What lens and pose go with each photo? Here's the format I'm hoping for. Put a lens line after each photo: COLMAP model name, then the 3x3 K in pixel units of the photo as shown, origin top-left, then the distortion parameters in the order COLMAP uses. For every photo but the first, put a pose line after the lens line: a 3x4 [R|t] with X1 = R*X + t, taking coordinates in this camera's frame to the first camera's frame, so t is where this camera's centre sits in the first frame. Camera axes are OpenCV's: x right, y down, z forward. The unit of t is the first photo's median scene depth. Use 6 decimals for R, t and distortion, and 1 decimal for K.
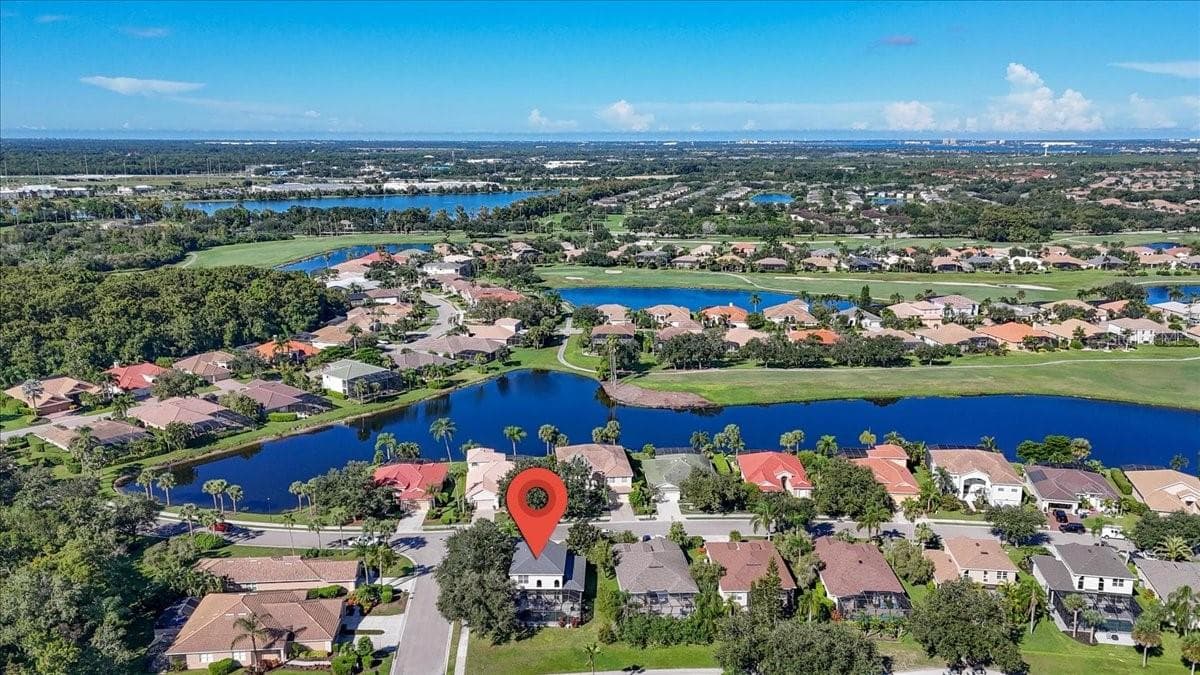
lens RADIAL K [[953.7, 0, 600.0], [0, 953.7, 337.5], [0, 0, 1]] dist [0.077217, -0.096363]
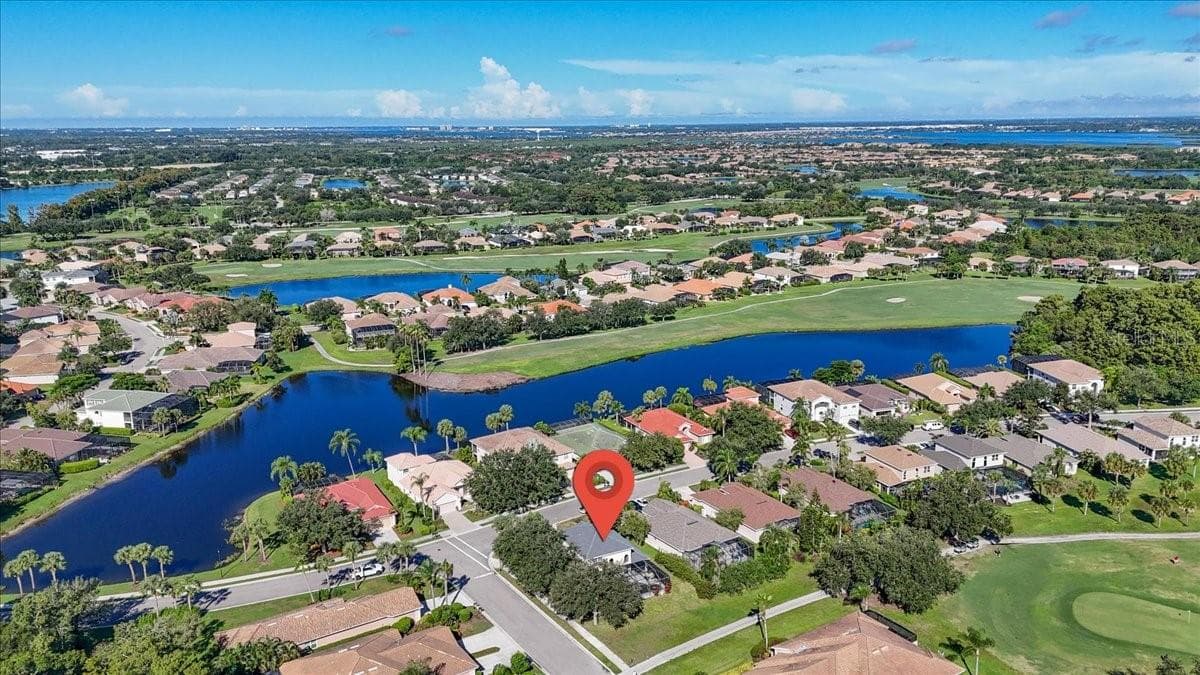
lens RADIAL K [[912.2, 0, 600.0], [0, 912.2, 337.5], [0, 0, 1]] dist [0.091548, -0.125255]
pose [[0.872315, -0.119523, 0.474110, -0.220048], [0.108686, 0.992802, 0.050313, -0.013328], [-0.476711, 0.007640, 0.879027, 0.063970]]
